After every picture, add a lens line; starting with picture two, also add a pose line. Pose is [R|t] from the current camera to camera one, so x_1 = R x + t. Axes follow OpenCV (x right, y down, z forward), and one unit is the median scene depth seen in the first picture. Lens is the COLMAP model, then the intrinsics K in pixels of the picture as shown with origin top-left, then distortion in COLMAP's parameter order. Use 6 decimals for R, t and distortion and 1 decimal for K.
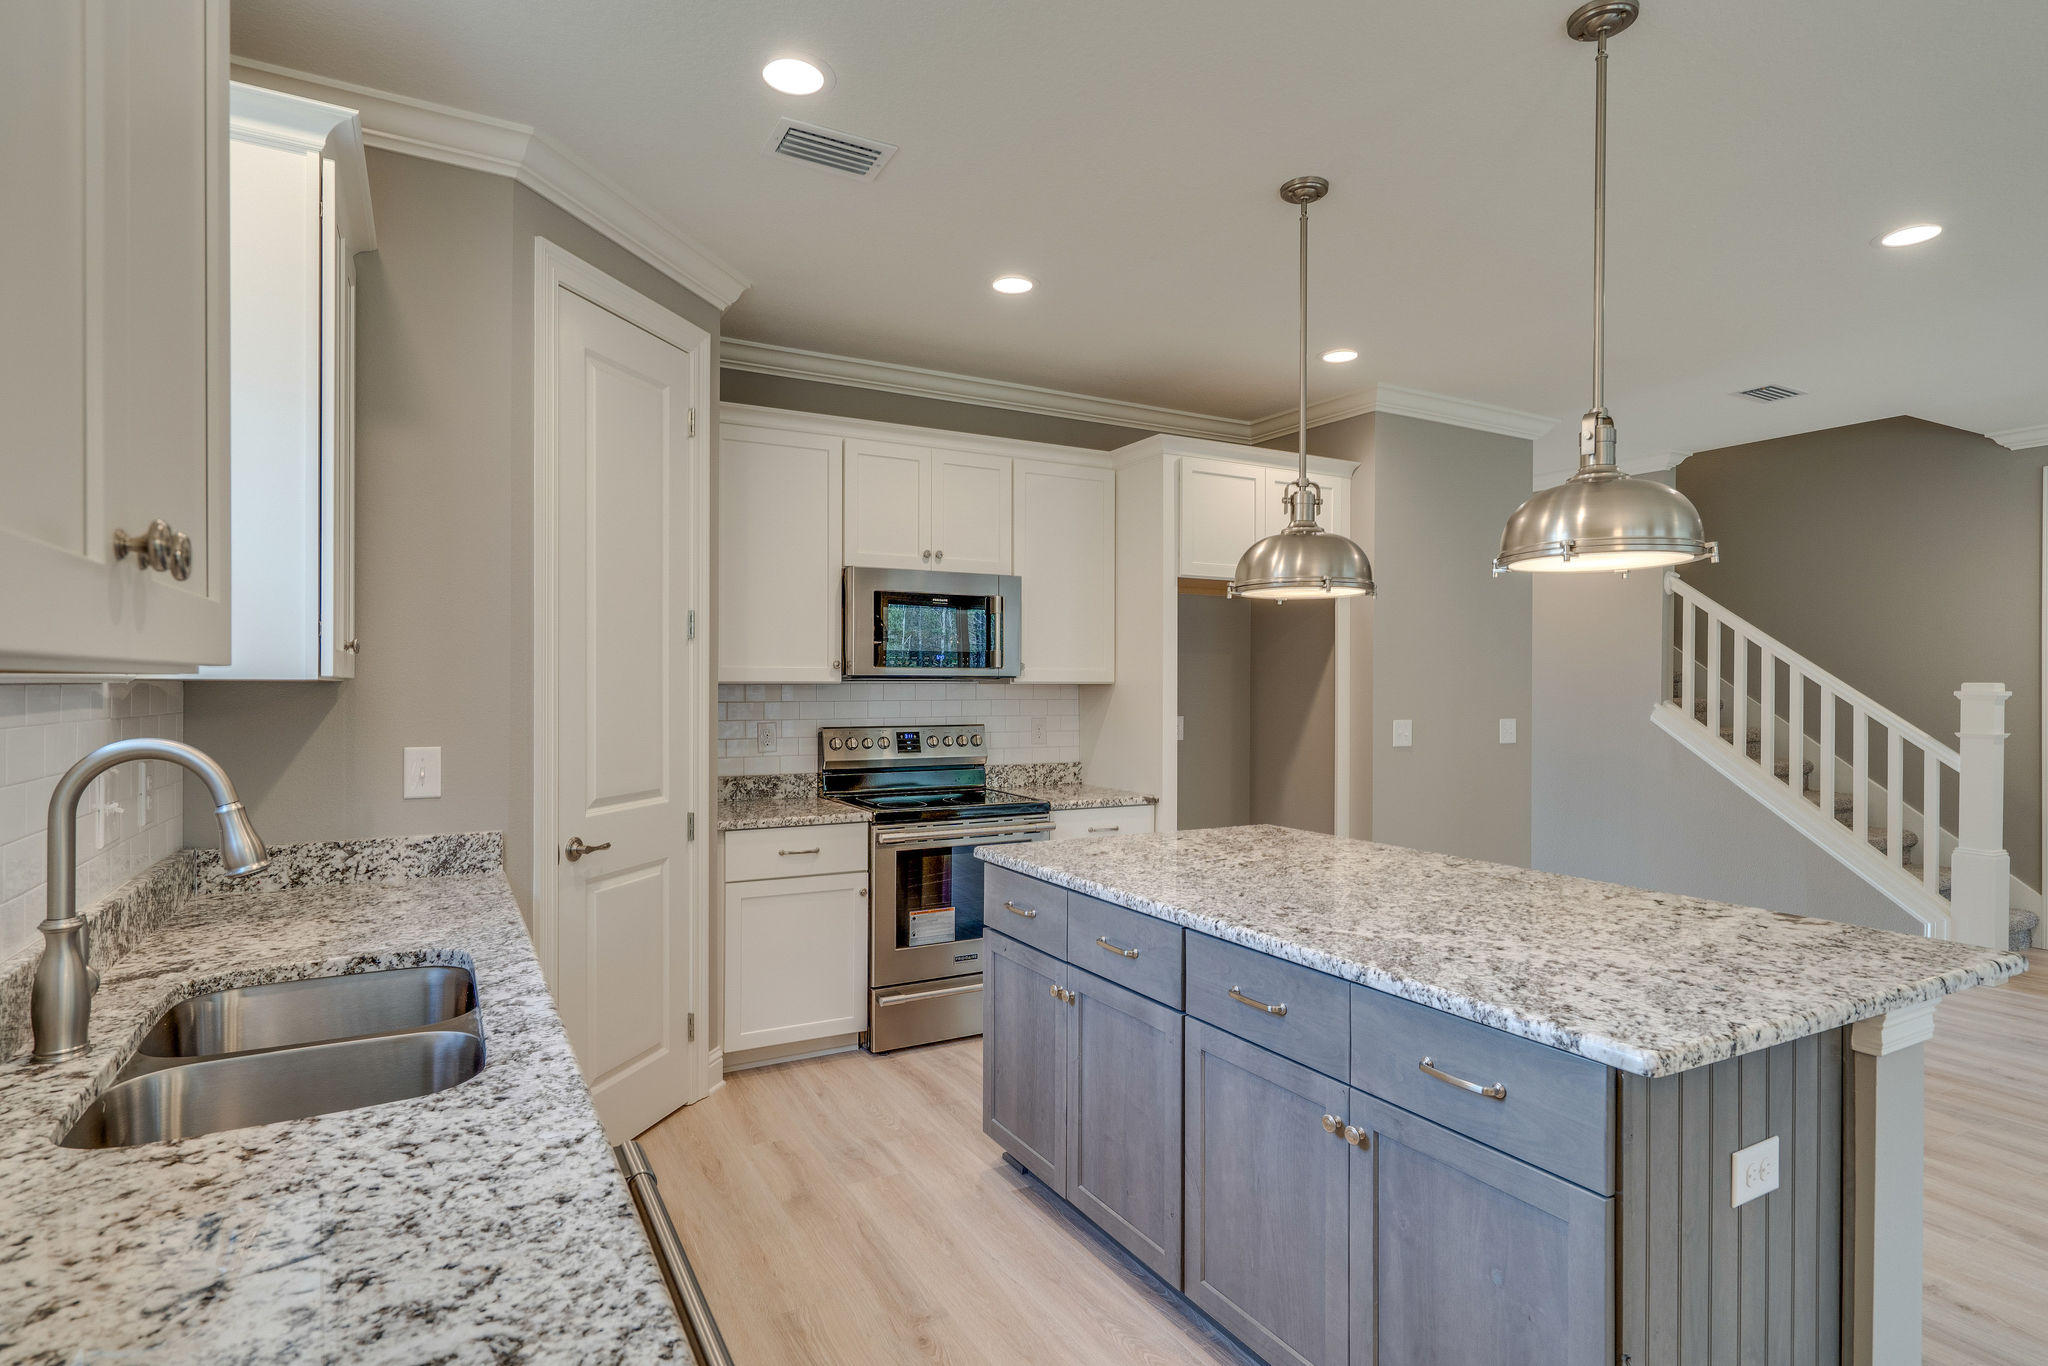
lens RADIAL K [[1047.1, 0, 1021.3], [0, 1047.1, 693.8], [0, 0, 1]] dist [0.004220, 0.000356]
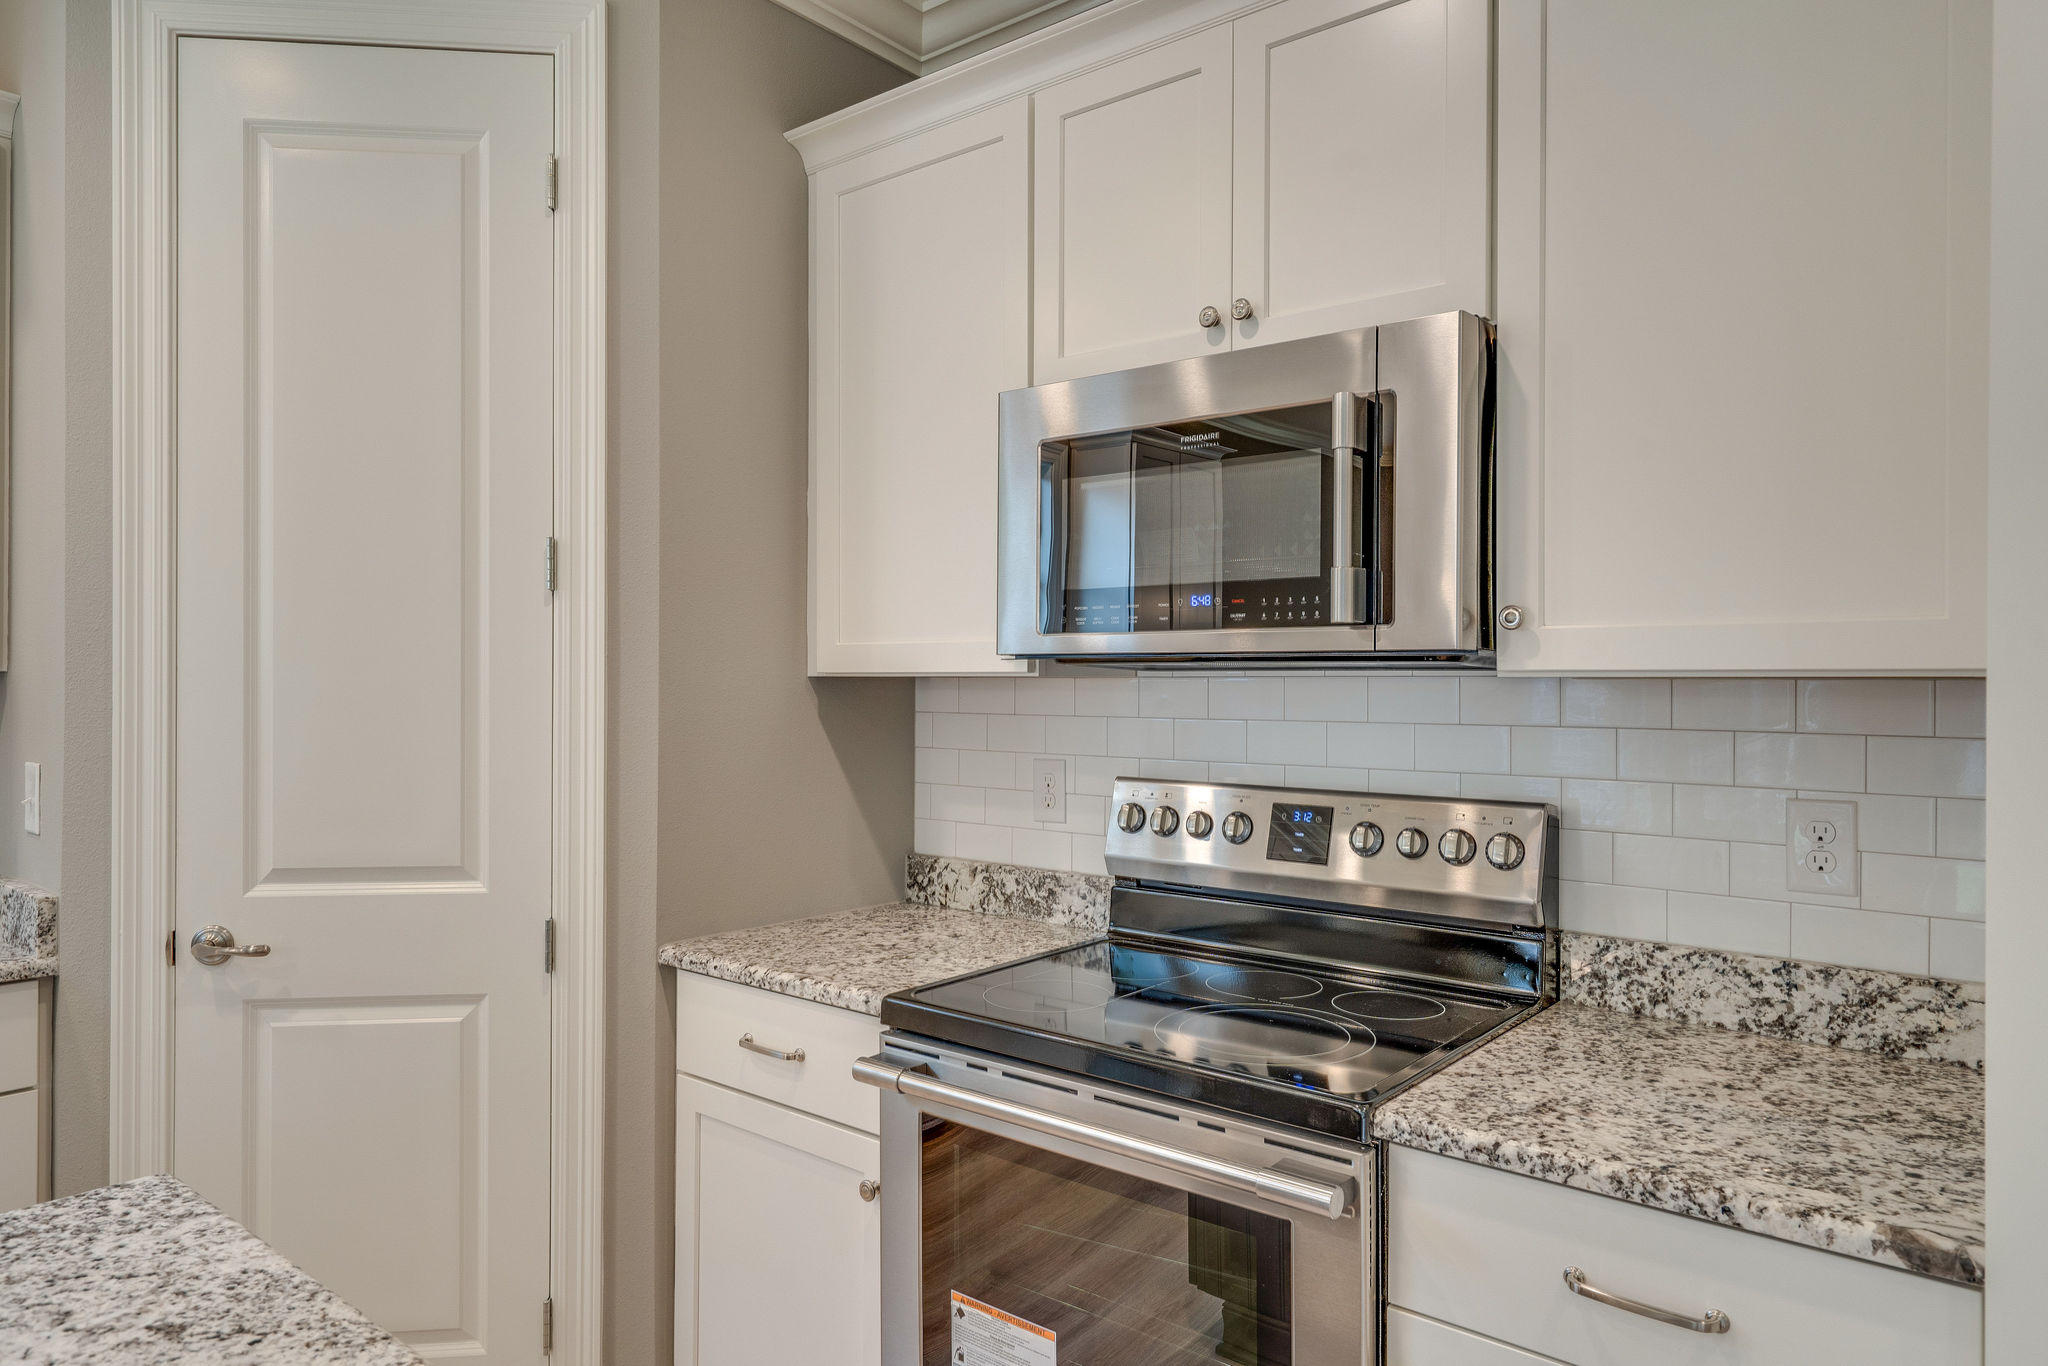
lens RADIAL K [[1311.9, 0, 1007.5], [0, 1311.9, 676.2], [0, 0, 1]] dist [0.007798, 0.002061]
pose [[0.358790, -0.002294, -0.933415, 0.314160], [-0.010348, 0.999926, -0.006436, -0.005885], [0.933361, 0.011968, 0.358740, 0.793029]]
